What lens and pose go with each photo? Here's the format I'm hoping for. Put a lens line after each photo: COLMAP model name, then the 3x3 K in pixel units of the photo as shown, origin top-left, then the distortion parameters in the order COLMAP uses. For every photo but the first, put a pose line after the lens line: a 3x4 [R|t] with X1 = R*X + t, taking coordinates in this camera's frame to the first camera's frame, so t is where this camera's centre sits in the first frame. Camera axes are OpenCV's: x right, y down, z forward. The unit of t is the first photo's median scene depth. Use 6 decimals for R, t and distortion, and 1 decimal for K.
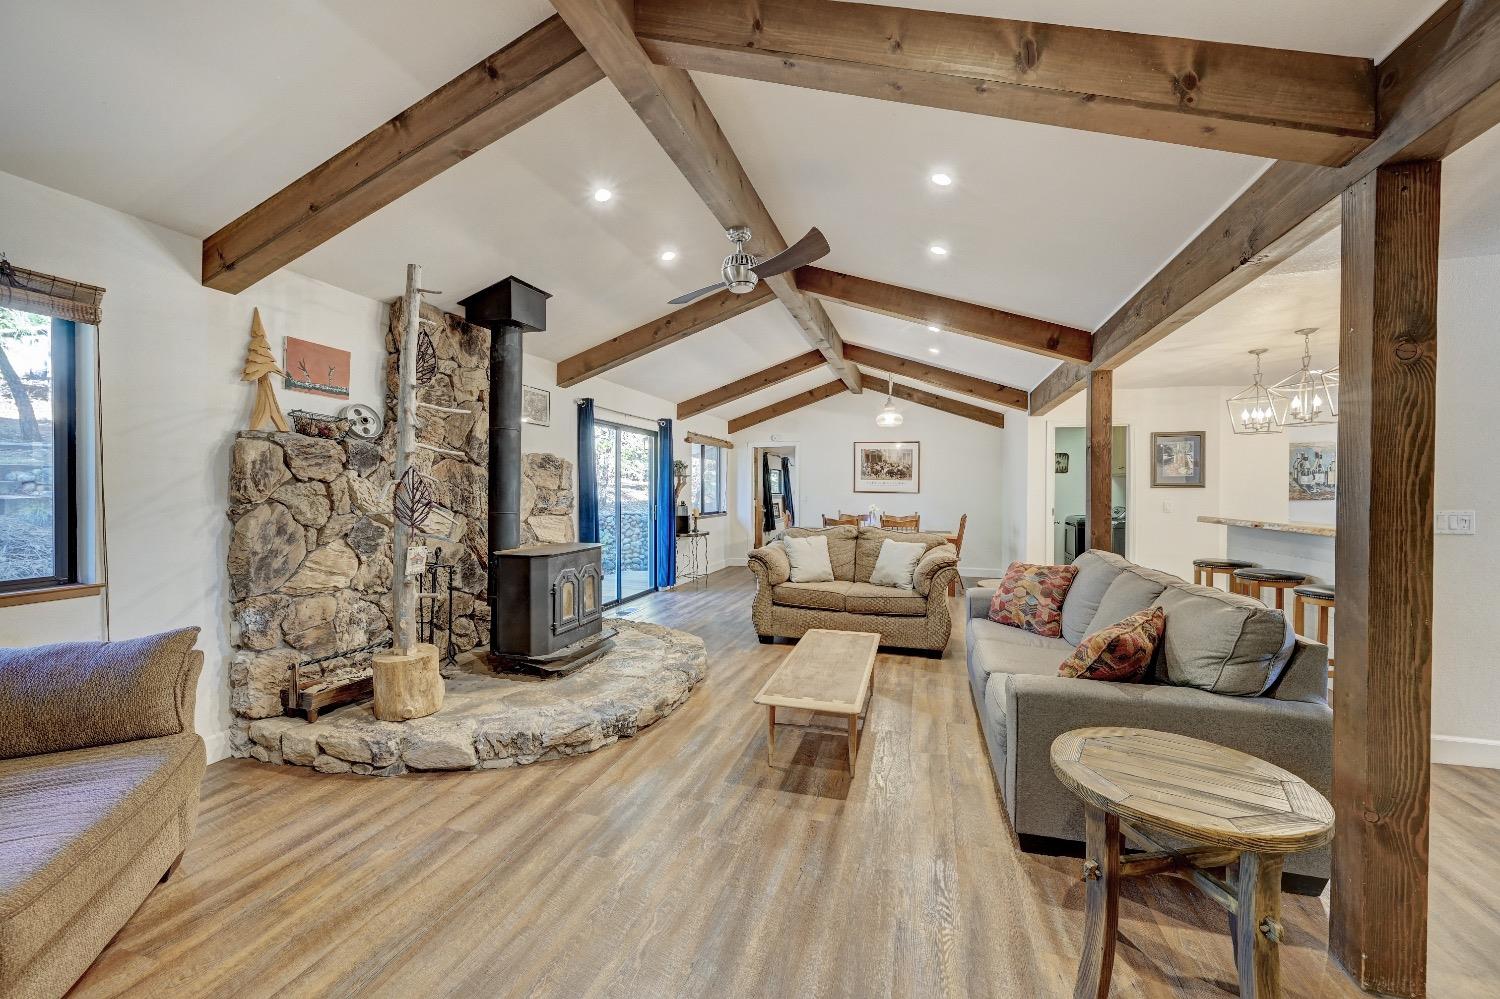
lens RADIAL K [[591.0, 0, 751.9], [0, 591.0, 491.2], [0, 0, 1]] dist [-0.003330, 0.000235]
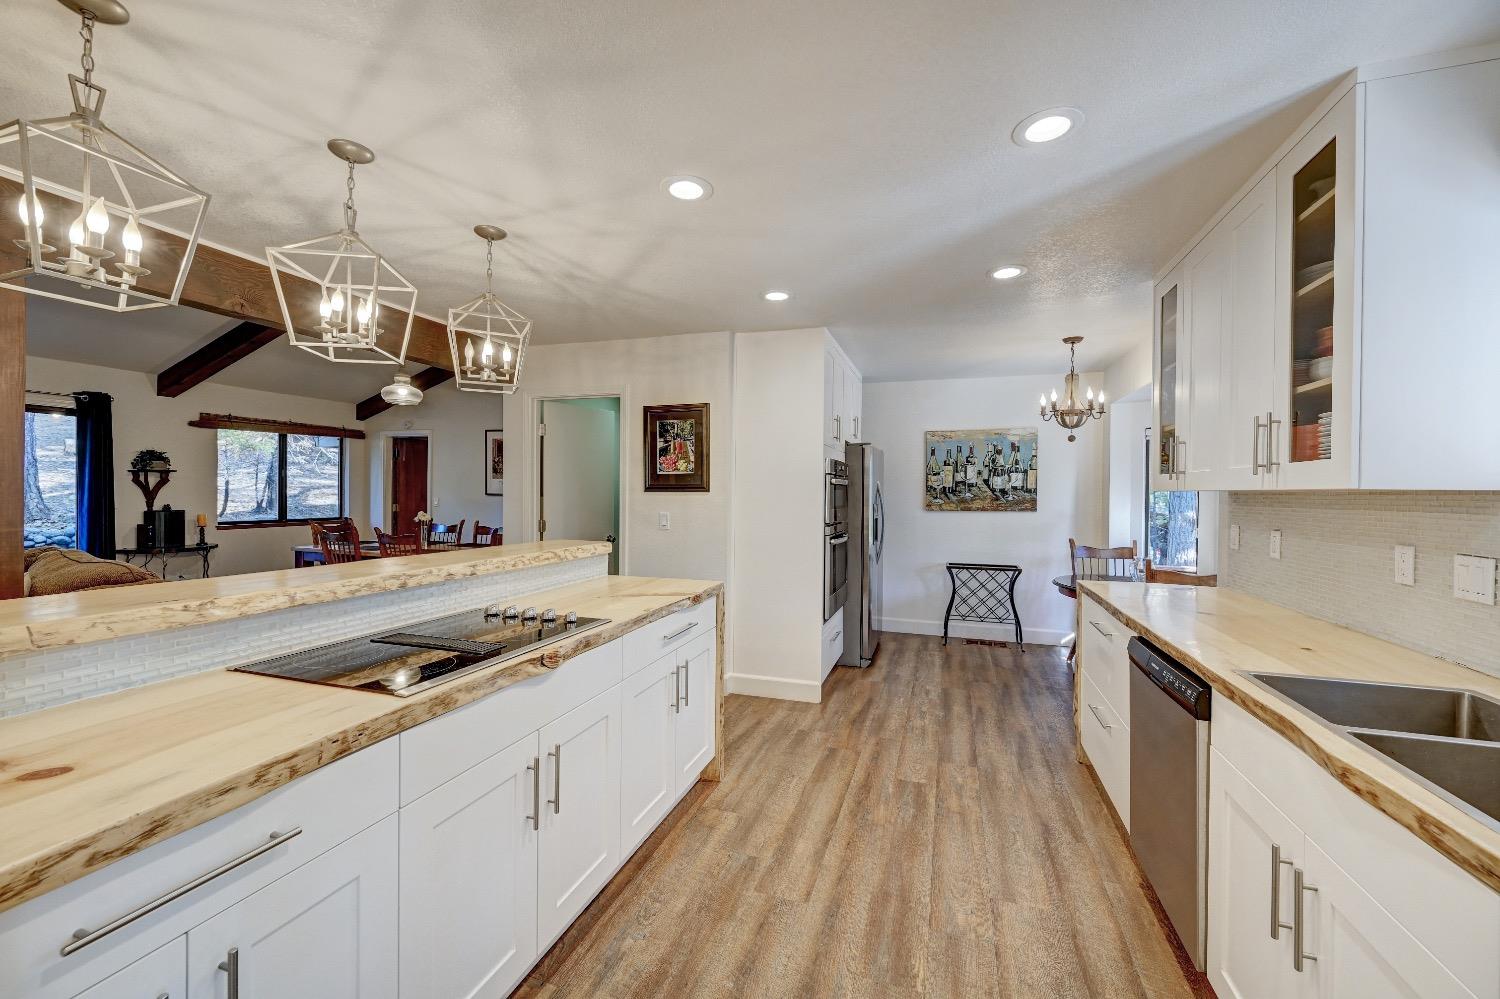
lens RADIAL K [[591.0, 0, 767.4], [0, 591.0, 492.3], [0, 0, 1]] dist [-0.003330, 0.000235]
pose [[0.999638, 0.007297, -0.025878, 1.614359], [-0.007353, 0.999971, -0.002056, -0.008216], [0.025862, 0.002246, 0.999663, 0.690195]]
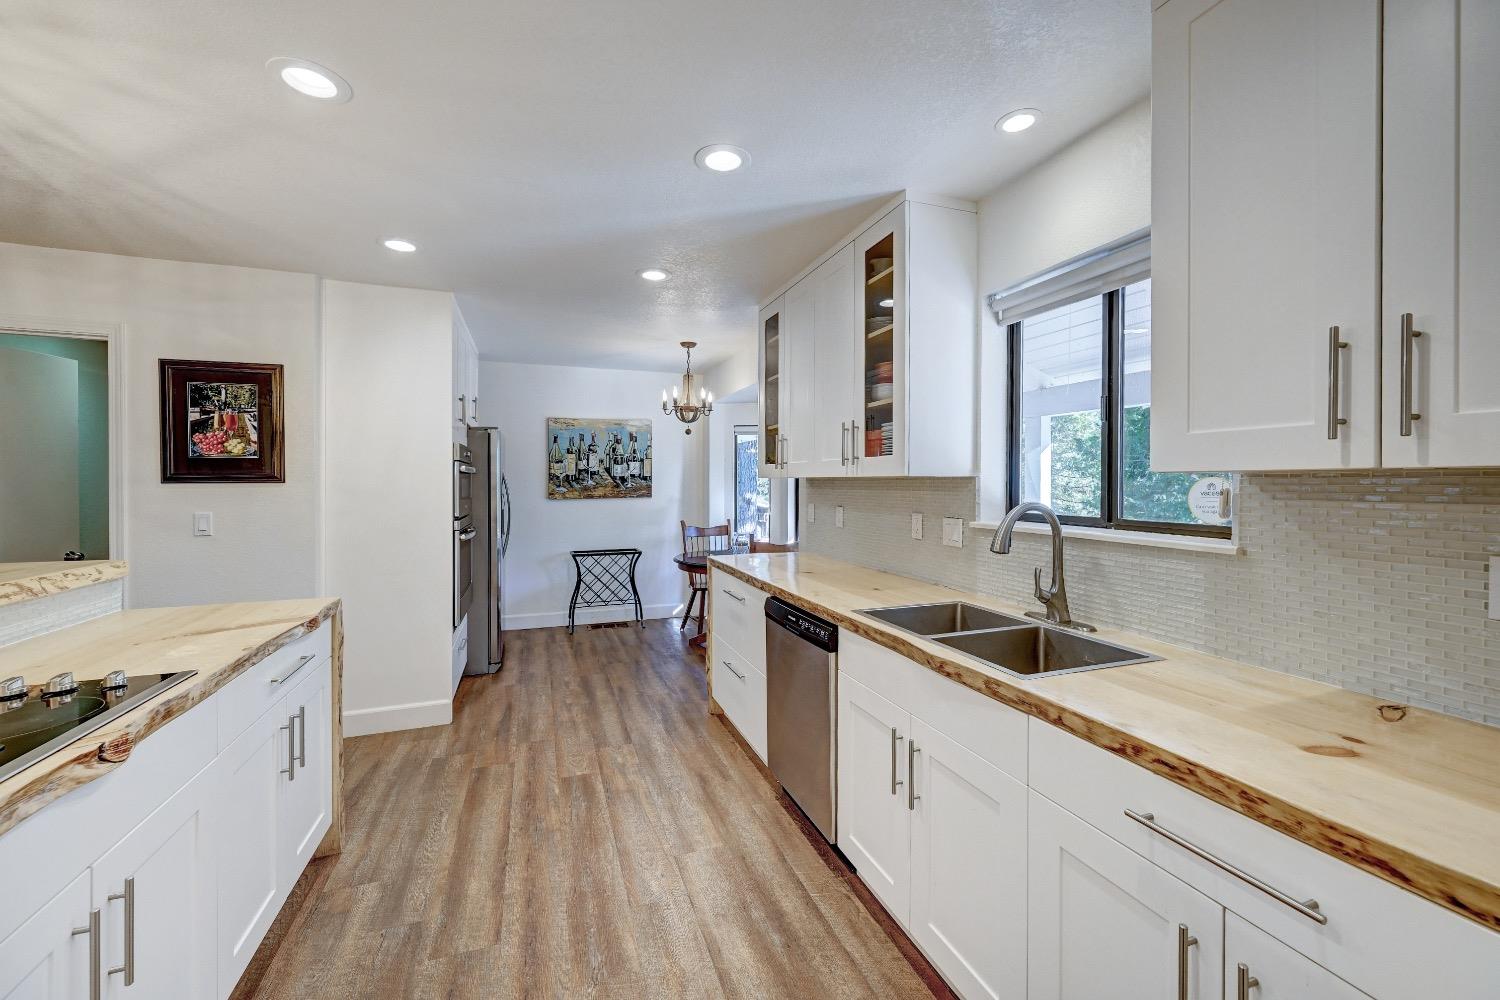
lens RADIAL K [[591.0, 0, 760.2], [0, 591.0, 481.9], [0, 0, 1]] dist [-0.003330, 0.000235]
pose [[0.799217, -0.002640, 0.601037, 1.507235], [0.003708, 0.999993, -0.000538, -0.008320], [-0.601032, 0.002659, 0.799221, 0.723809]]
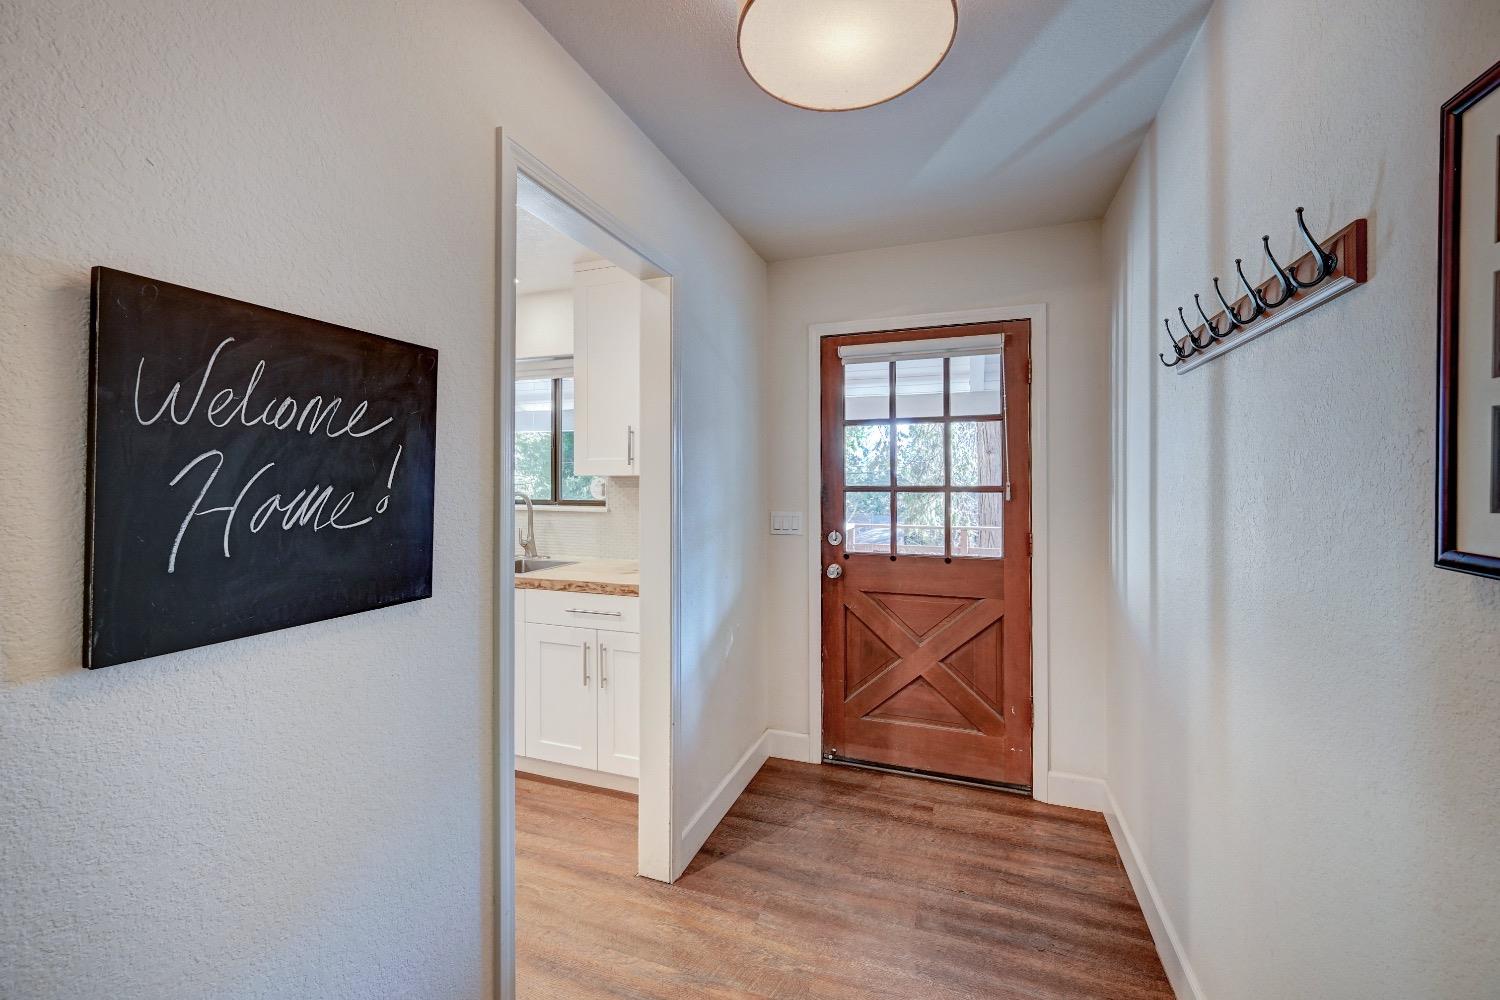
lens RADIAL K [[591.0, 0, 739.7], [0, 591.0, 481.8], [0, 0, 1]] dist [-0.003330, 0.000235]
pose [[0.073906, -0.007961, 0.997233, 1.046397], [0.007490, 0.999944, 0.007428, -0.010266], [-0.997237, 0.006920, 0.073961, 0.553551]]
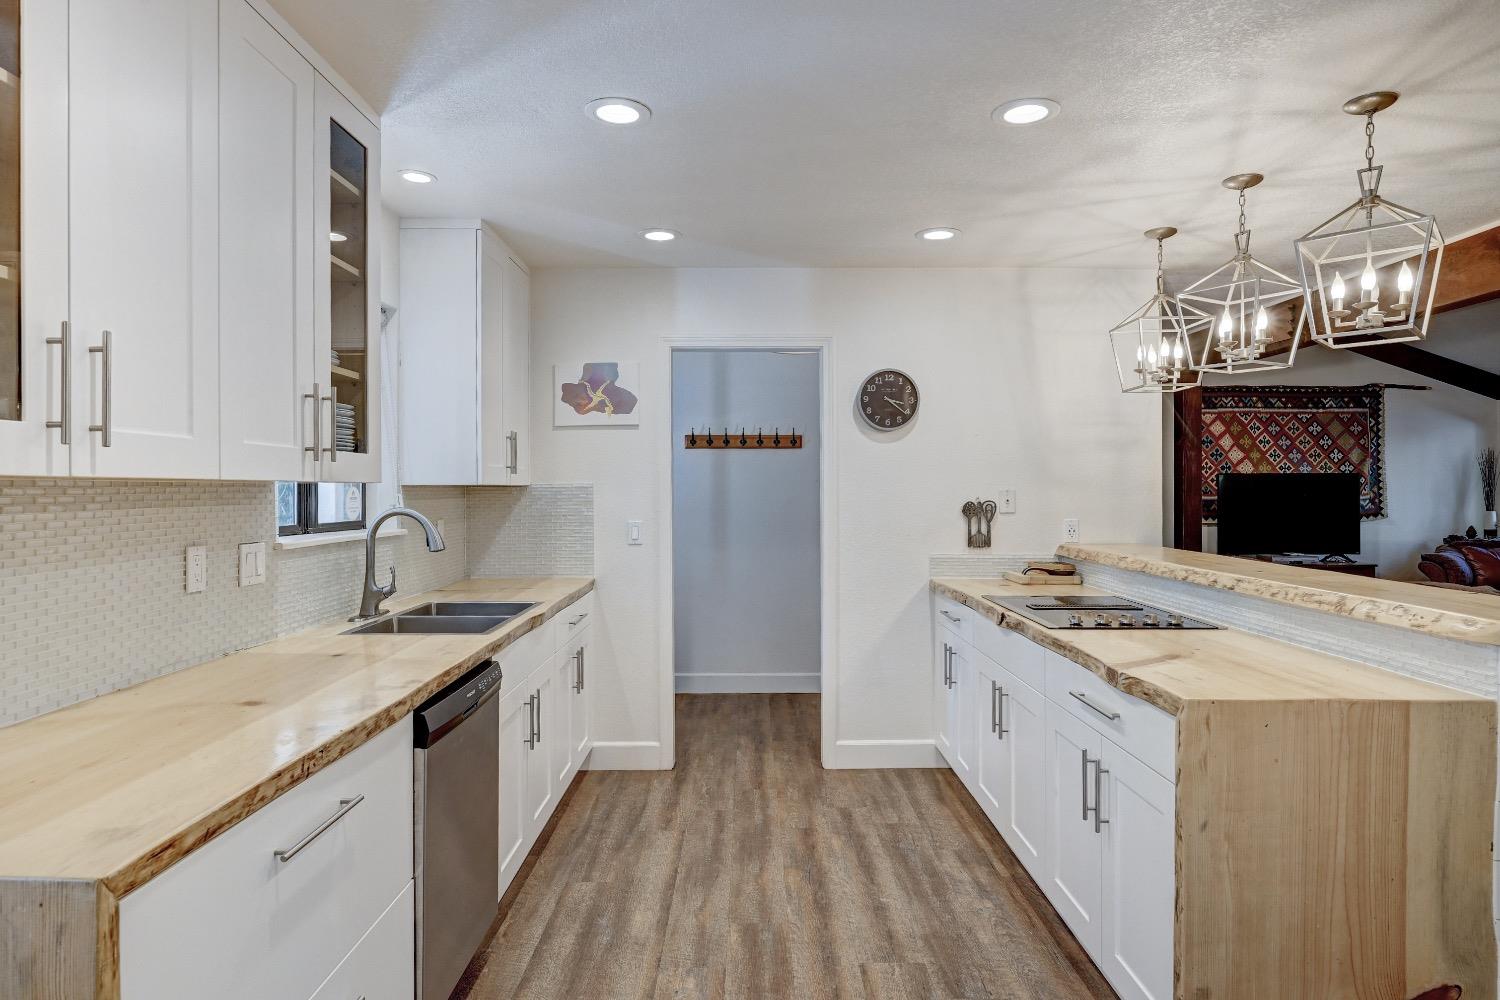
lens RADIAL K [[871.0, 0, 725.2], [0, 871.0, 512.1], [0, 0, 1]] dist [-0.019578, -0.000330]
pose [[-0.967621, 0.002467, -0.252395, 1.963692], [-0.004796, 0.999592, 0.028159, -0.011301], [0.252362, 0.028457, -0.967214, 2.046240]]
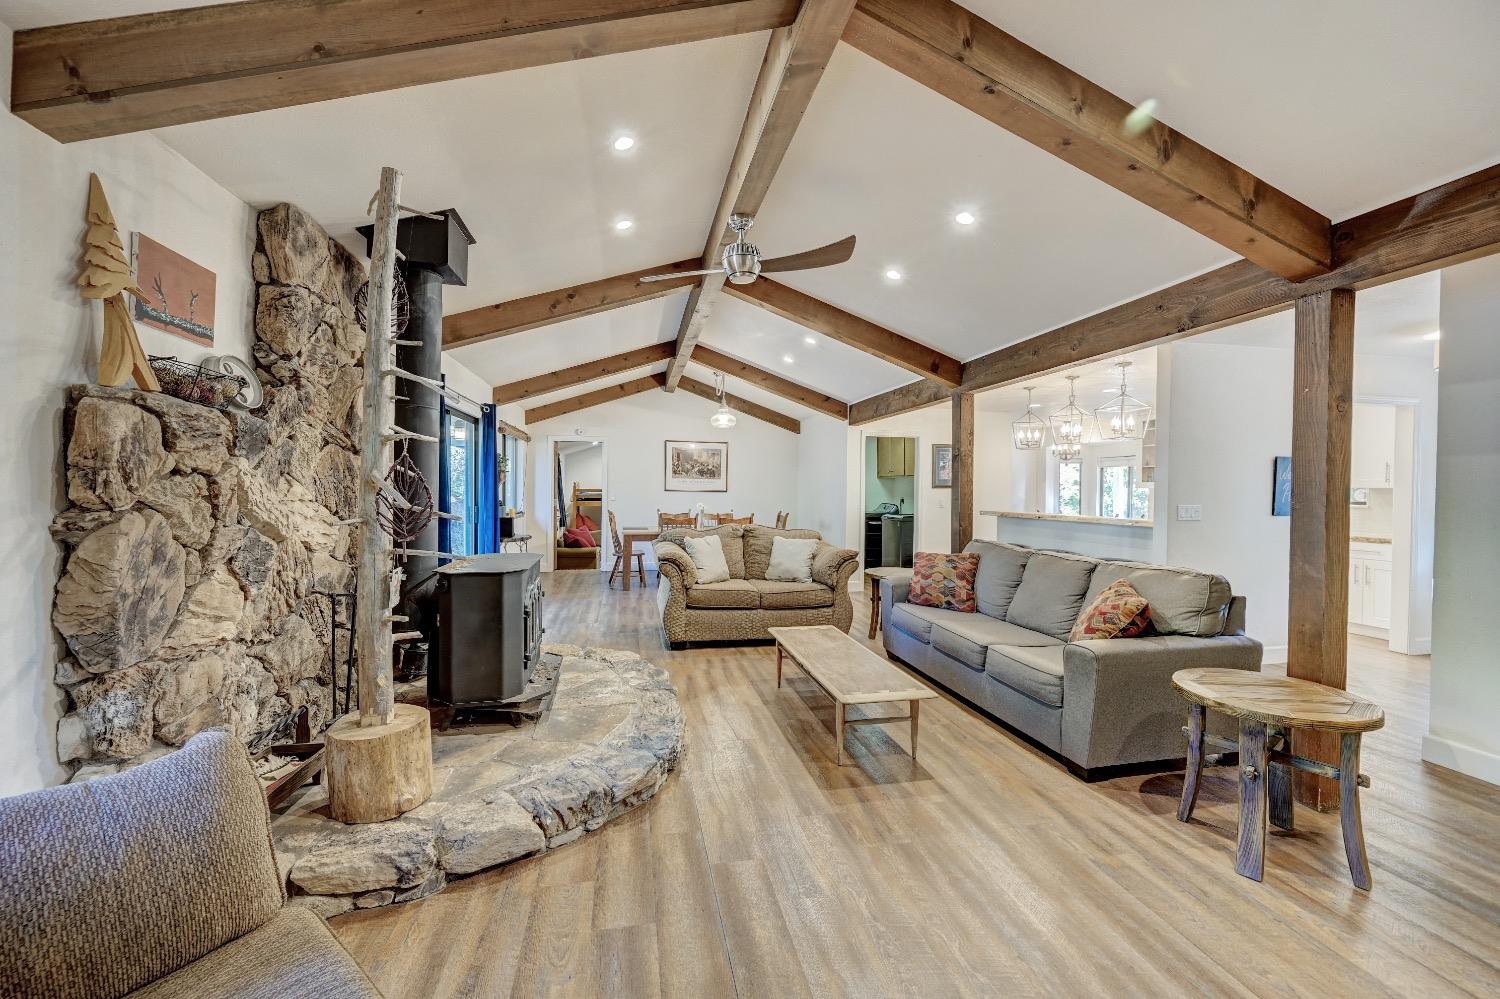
lens RADIAL K [[591.0, 0, 752.4], [0, 591.0, 491.1], [0, 0, 1]] dist [-0.003330, 0.000235]
pose [[0.879498, 0.002630, 0.475895, -0.491661], [-0.004501, 0.999986, 0.002793, -0.002778], [-0.475881, -0.004598, 0.879498, 0.161045]]
